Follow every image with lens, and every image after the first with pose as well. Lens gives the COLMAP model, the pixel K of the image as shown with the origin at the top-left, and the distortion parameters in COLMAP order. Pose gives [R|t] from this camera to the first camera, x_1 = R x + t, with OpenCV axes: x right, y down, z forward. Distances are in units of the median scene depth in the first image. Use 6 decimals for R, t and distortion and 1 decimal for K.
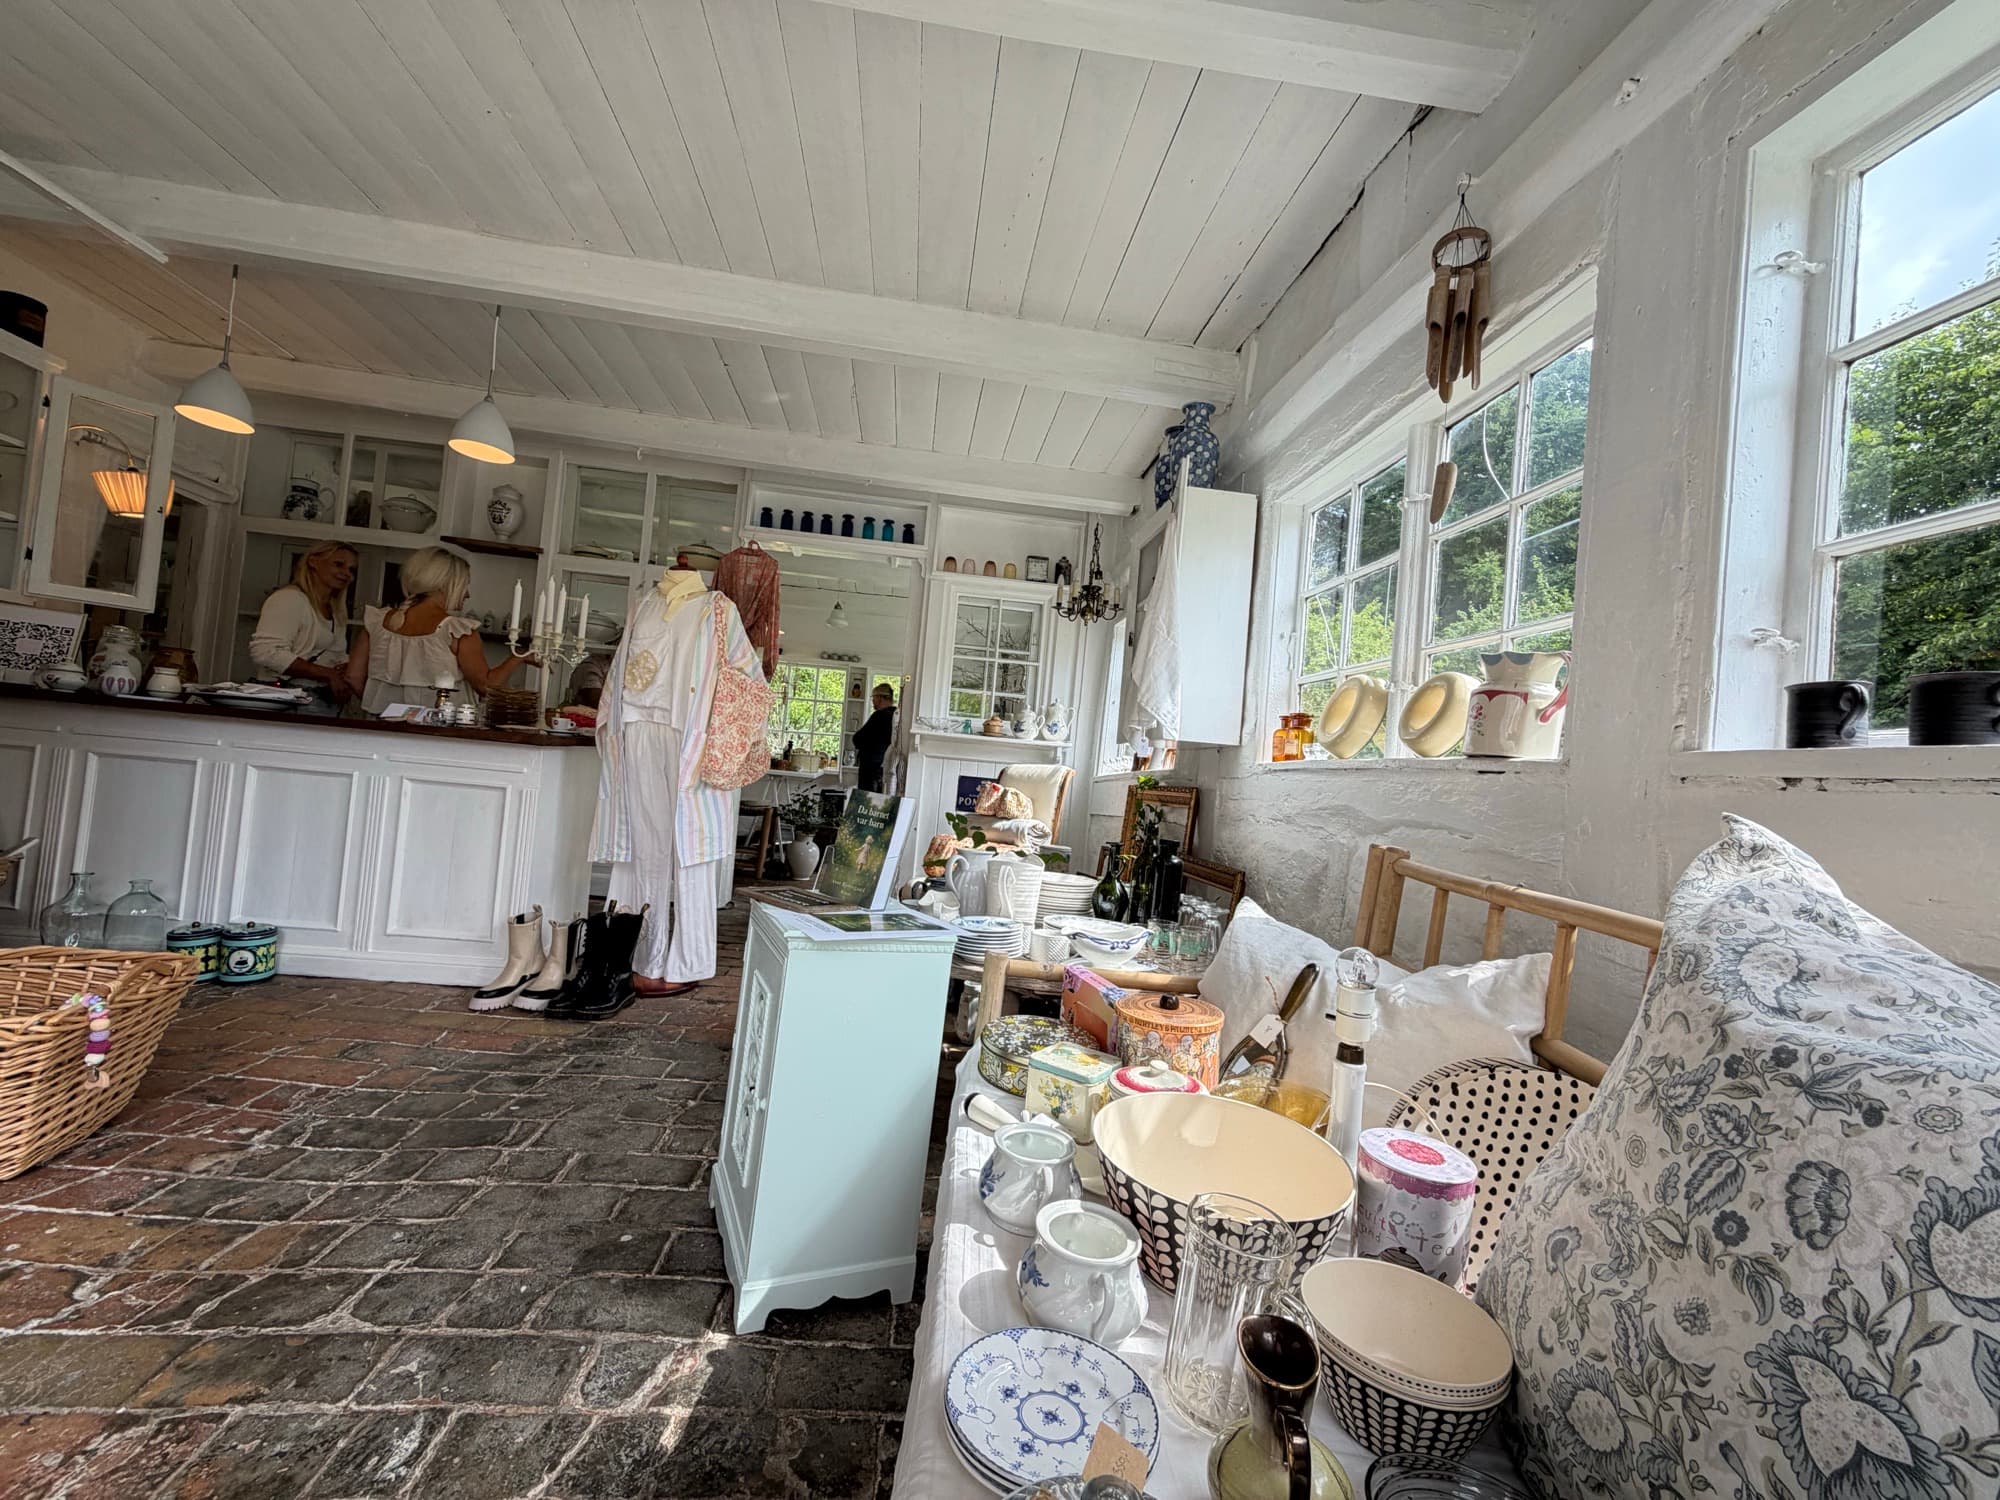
lens RADIAL K [[796.2, 0, 995.4], [0, 796.2, 751.3], [0, 0, 1]] dist [0.000225, 0.000689]
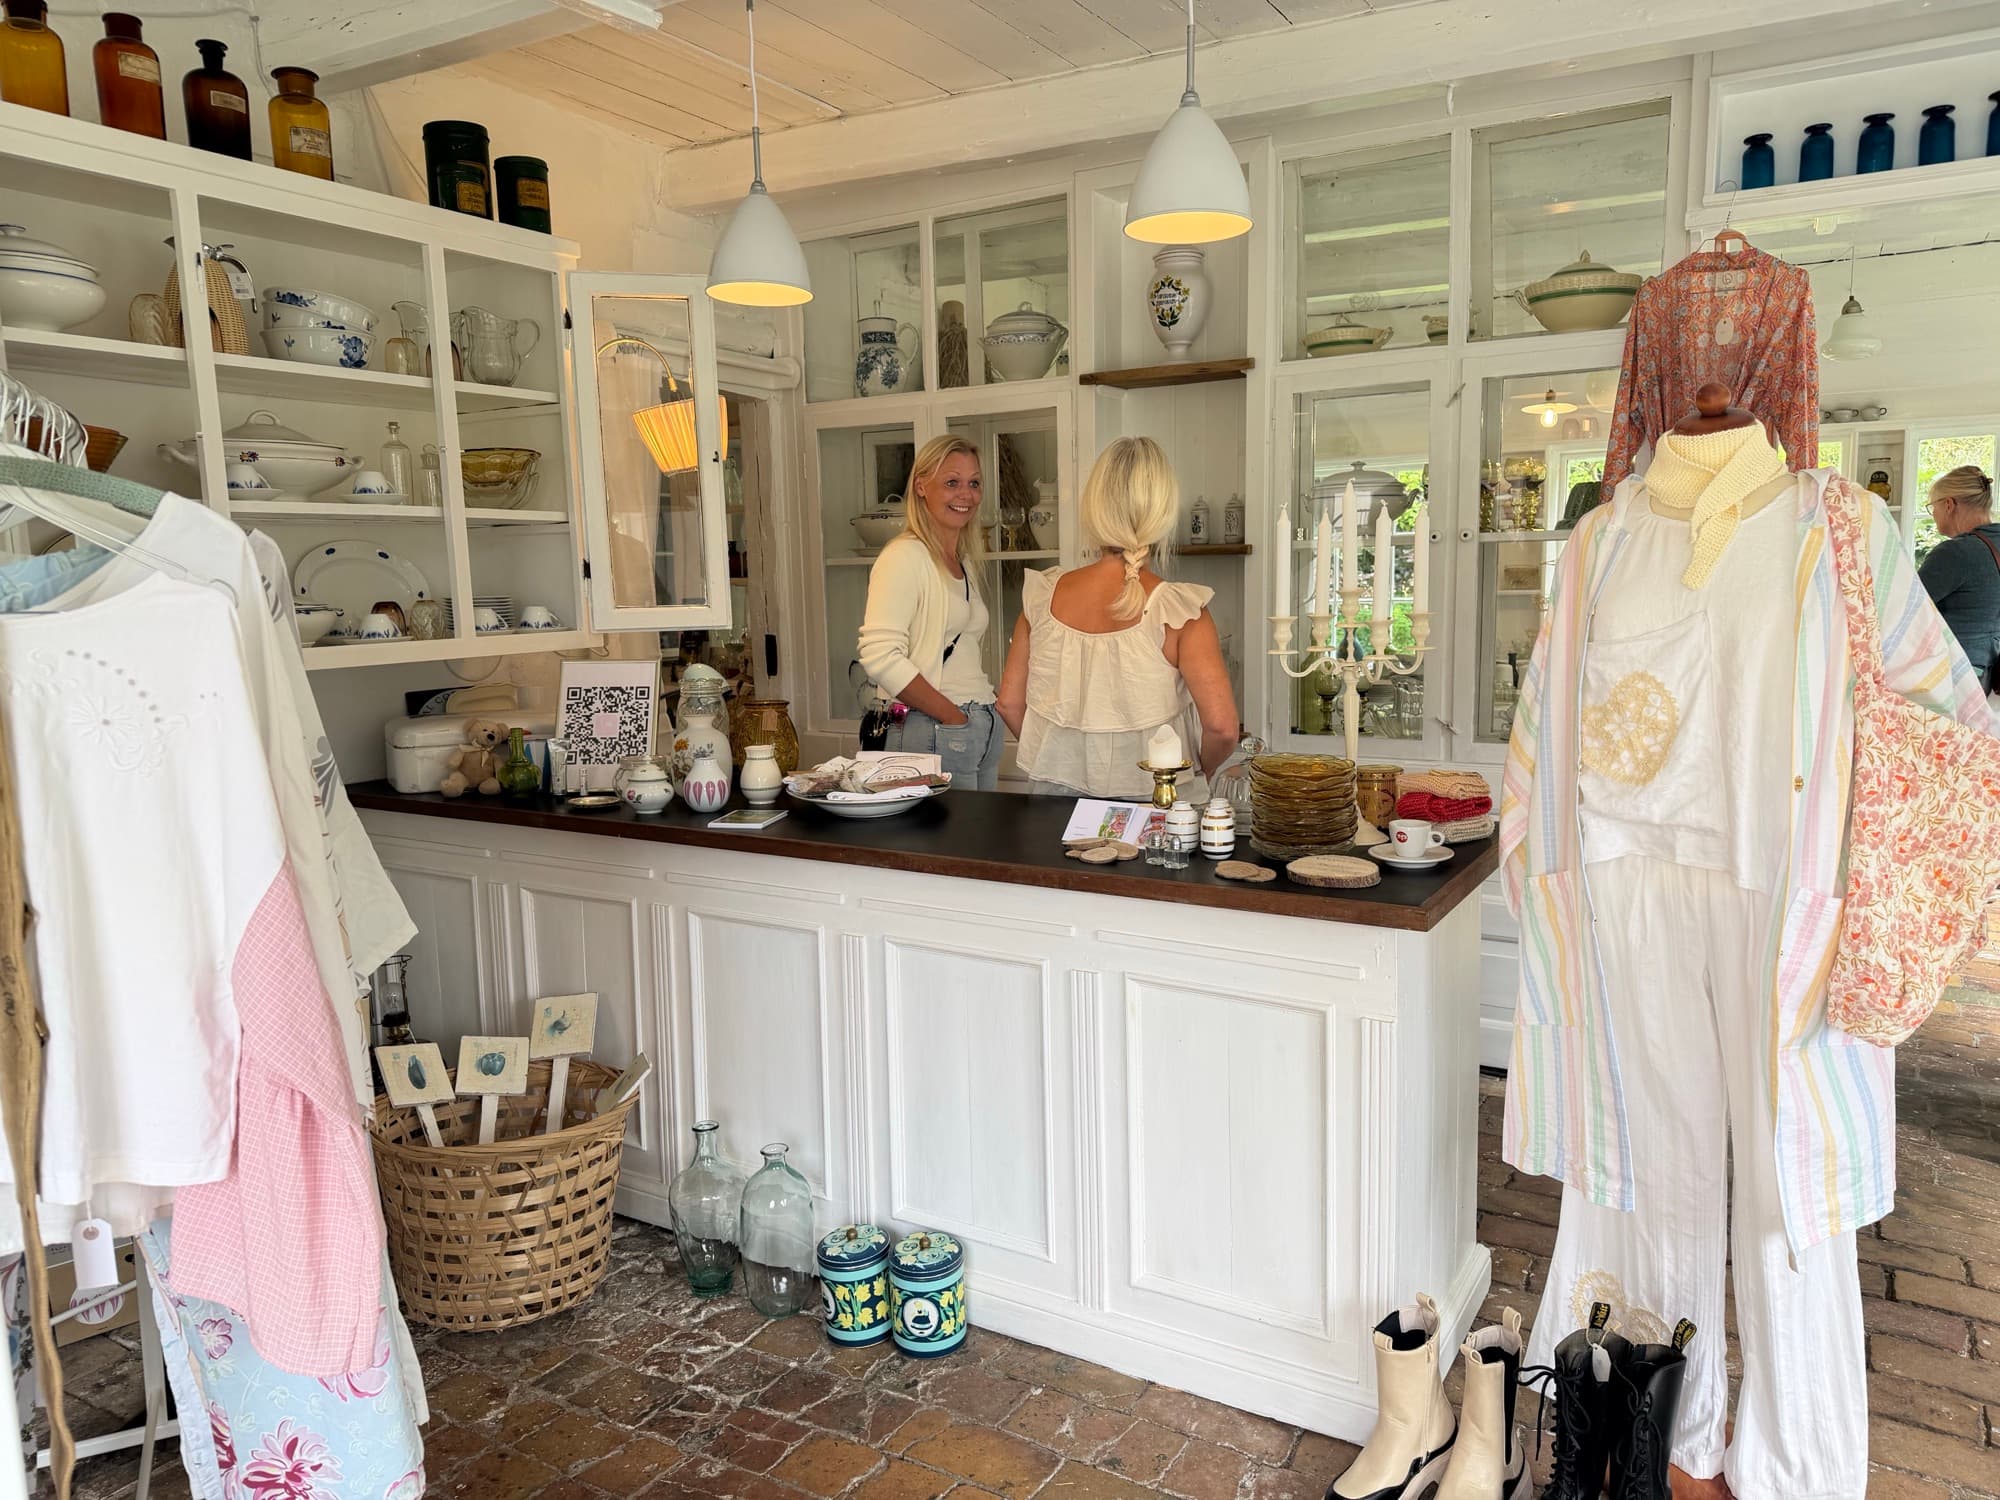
lens RADIAL K [[1390.1, 0, 1000.0], [0, 1390.1, 750.0], [0, 0, 1]] dist [0.107069, -0.125656]
pose [[0.799839, -0.024034, -0.599734, -0.275893], [0.107273, 0.988834, 0.103437, -0.188781], [0.590551, -0.147068, 0.793486, 0.283457]]
